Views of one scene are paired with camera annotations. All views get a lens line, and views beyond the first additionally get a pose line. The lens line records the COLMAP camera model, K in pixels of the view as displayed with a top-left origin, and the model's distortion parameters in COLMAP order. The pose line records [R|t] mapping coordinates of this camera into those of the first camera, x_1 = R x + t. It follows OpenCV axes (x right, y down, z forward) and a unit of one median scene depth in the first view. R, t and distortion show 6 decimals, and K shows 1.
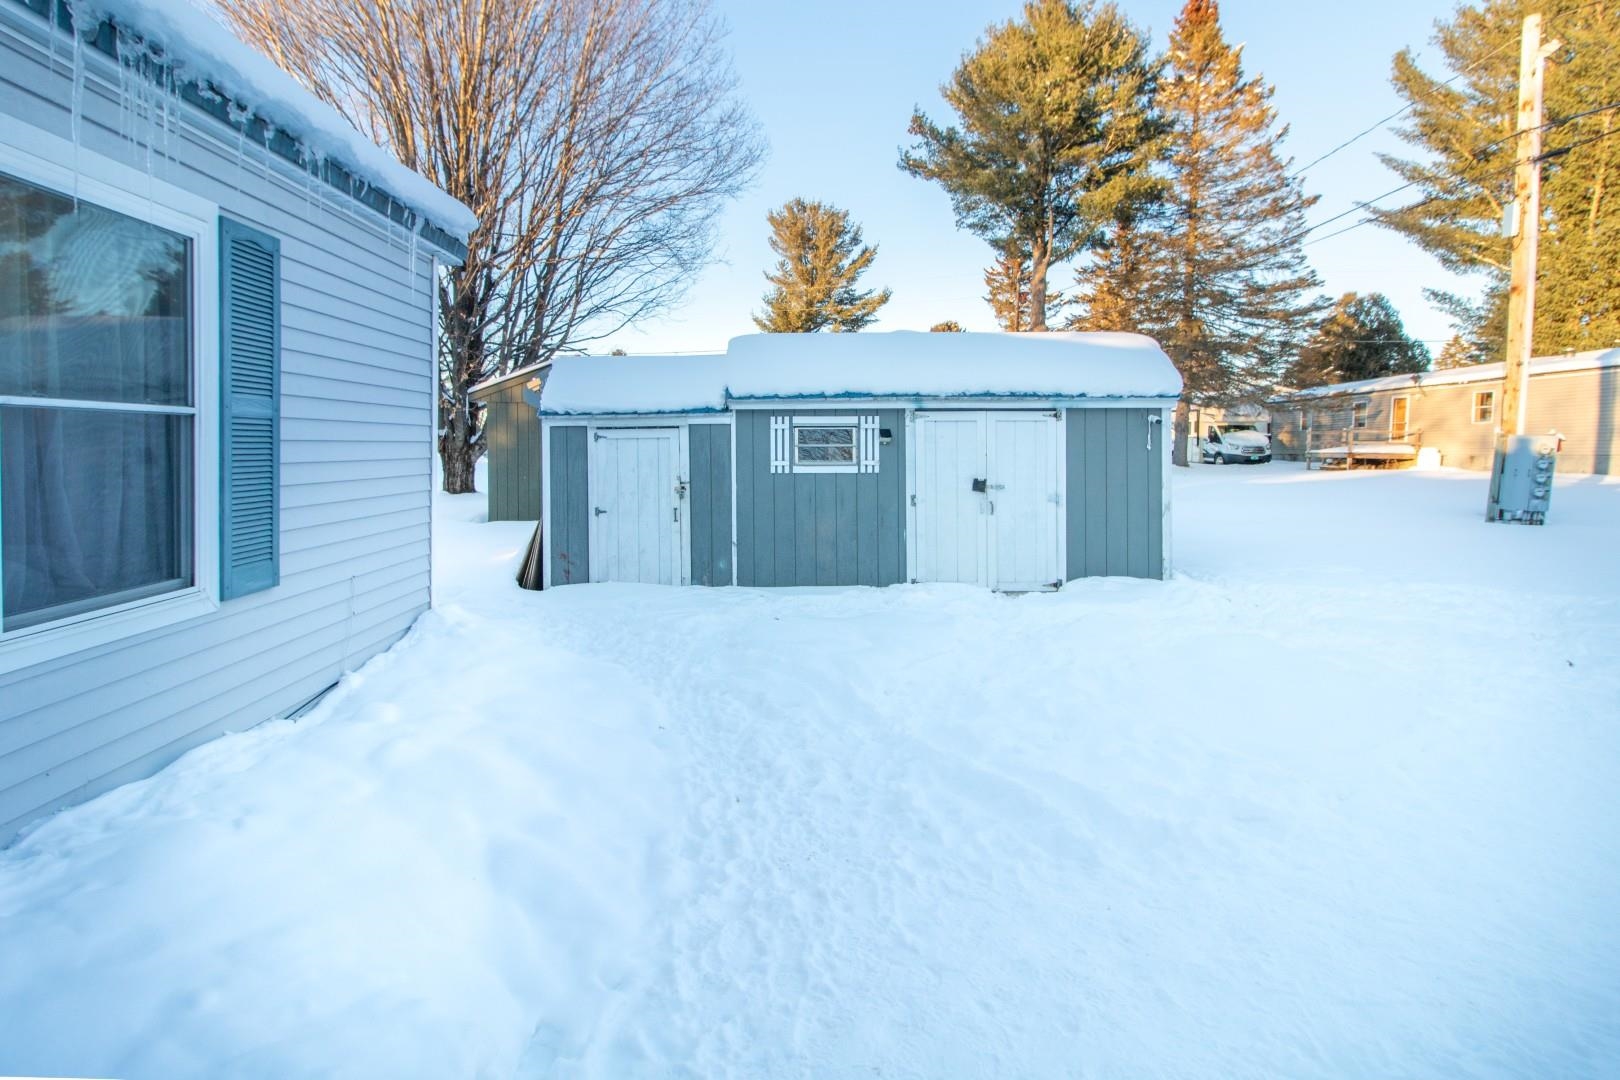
lens RADIAL K [[827.9, 0, 788.7], [0, 827.9, 458.3], [0, 0, 1]] dist [0.002263, 0.000236]
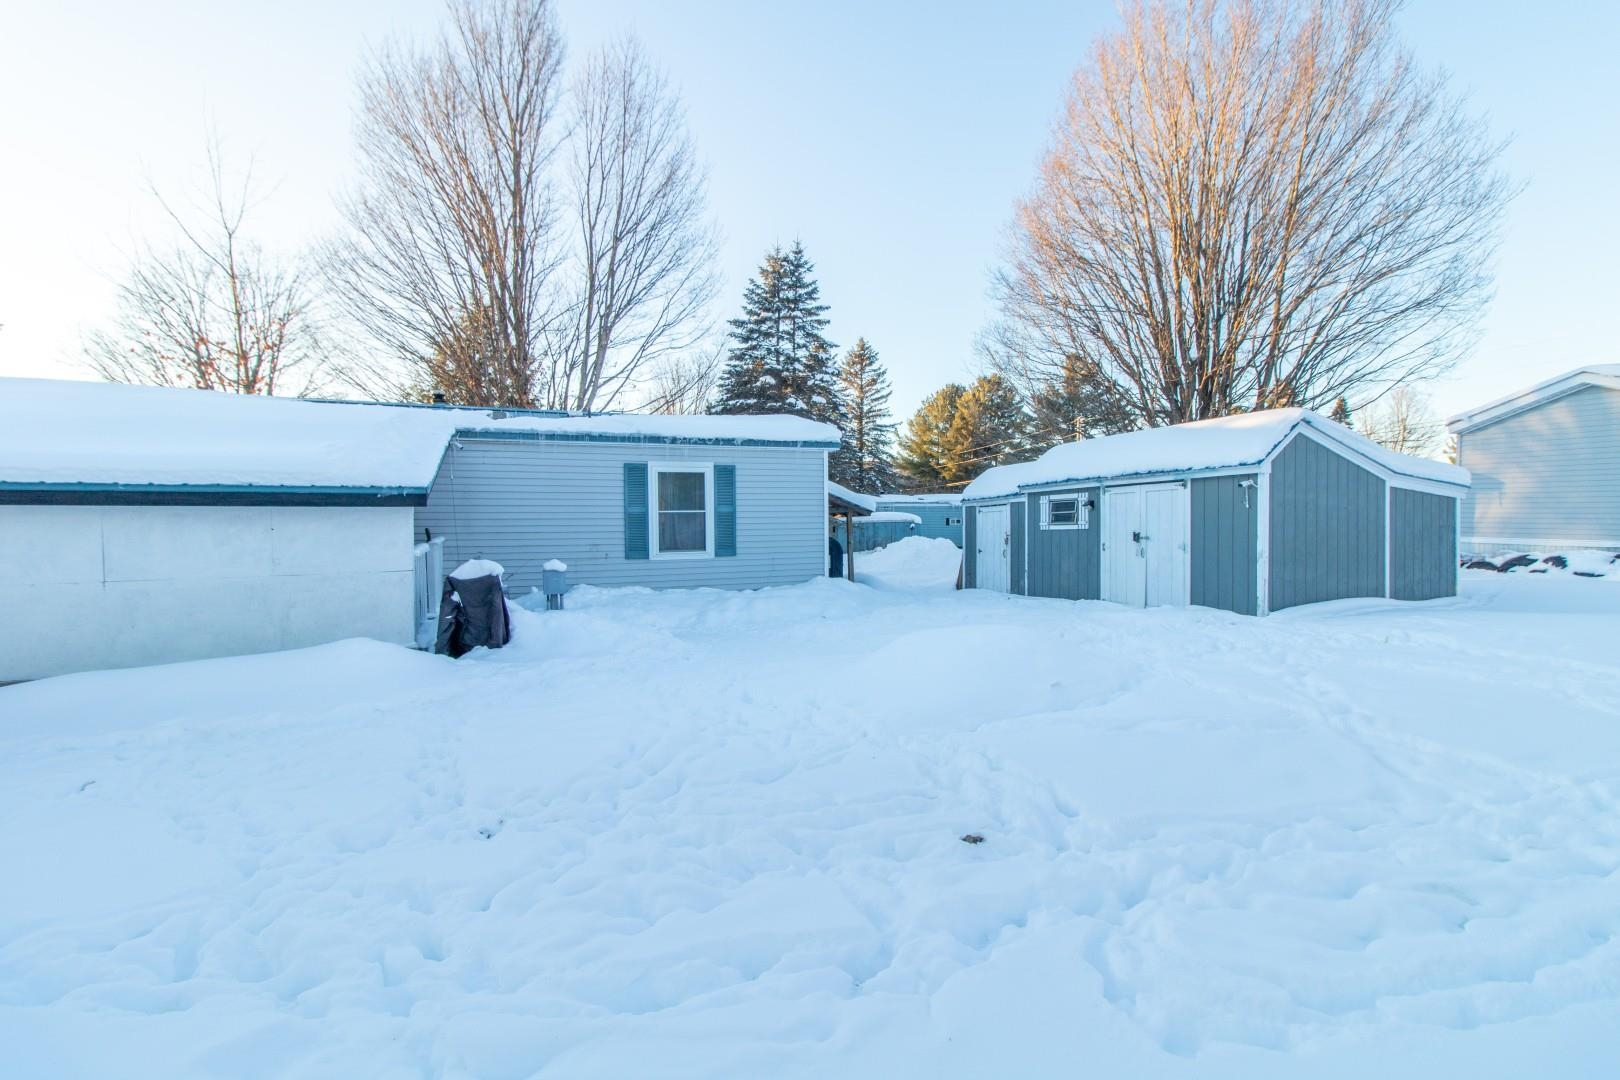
lens RADIAL K [[764.2, 0, 793.0], [0, 764.2, 542.7], [0, 0, 1]] dist [-0.001809, -0.001972]
pose [[0.411029, 0.007587, -0.911591, 1.191442], [0.004587, 0.999935, 0.010391, 0.026015], [0.911611, -0.008453, 0.410968, -0.091654]]
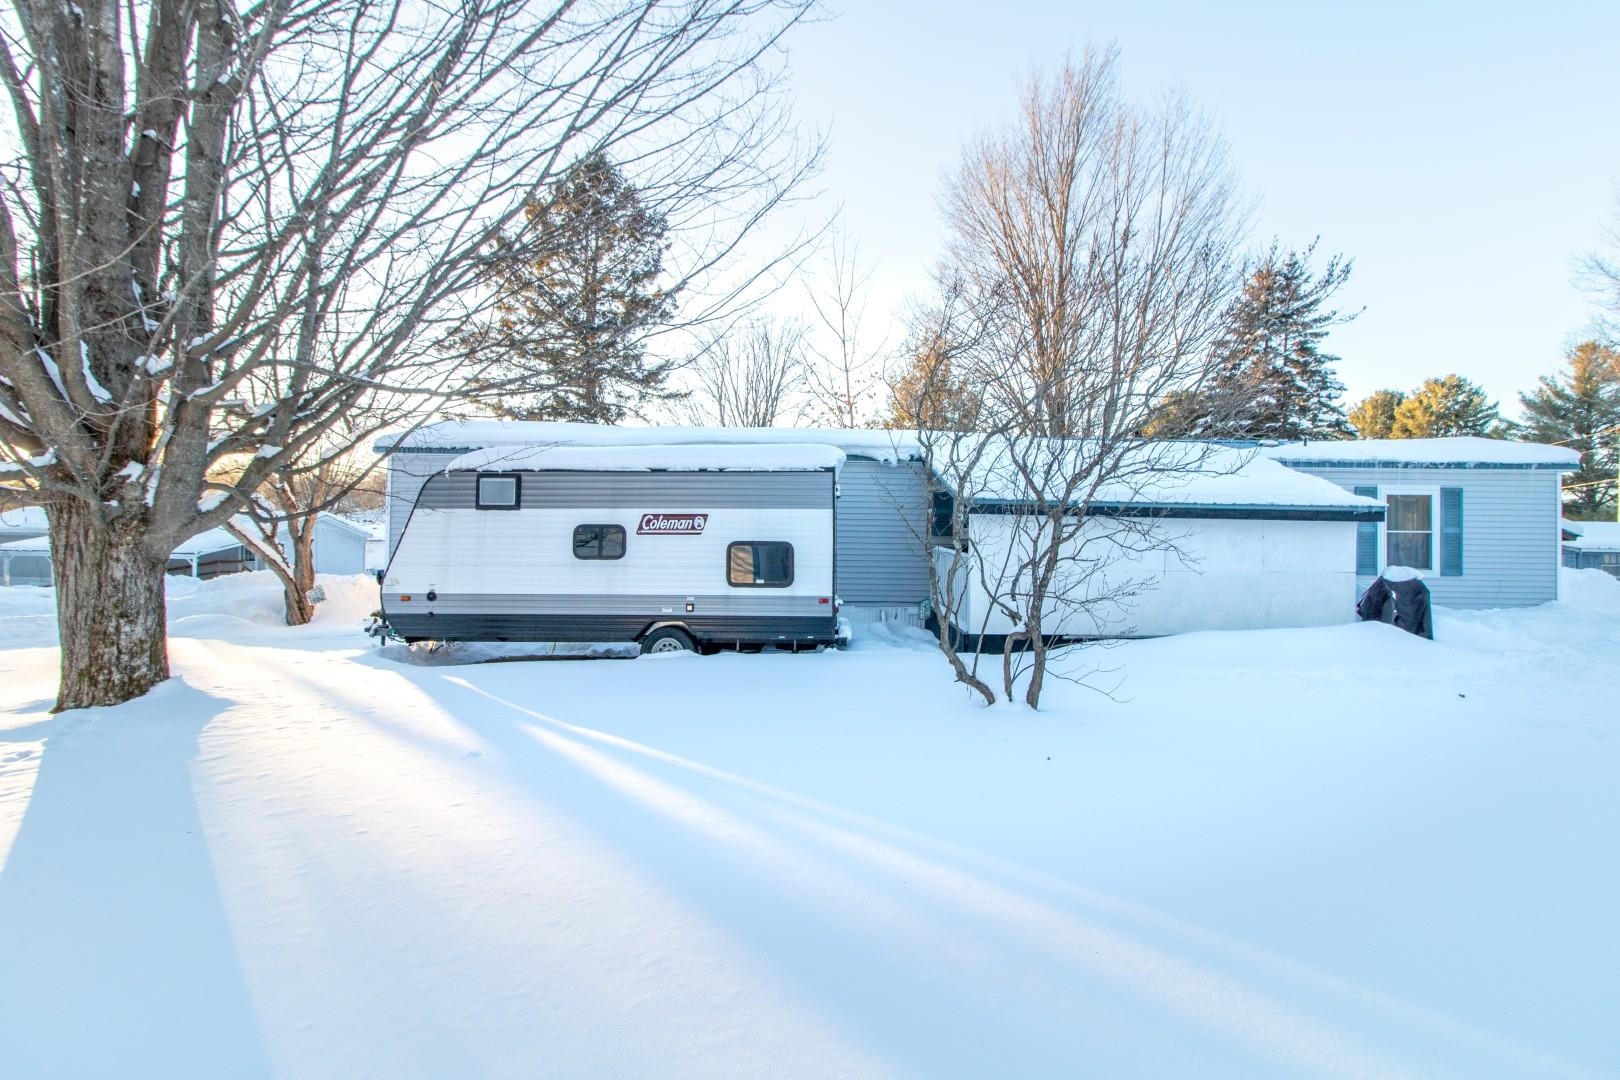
lens RADIAL K [[764.2, 0, 808.6], [0, 764.2, 534.6], [0, 0, 1]] dist [-0.001809, -0.001972]
pose [[0.009501, -0.025043, -0.999641, 1.308137], [-0.026943, 0.999317, -0.025291, 0.059299], [0.999592, 0.027174, 0.008820, -0.938749]]
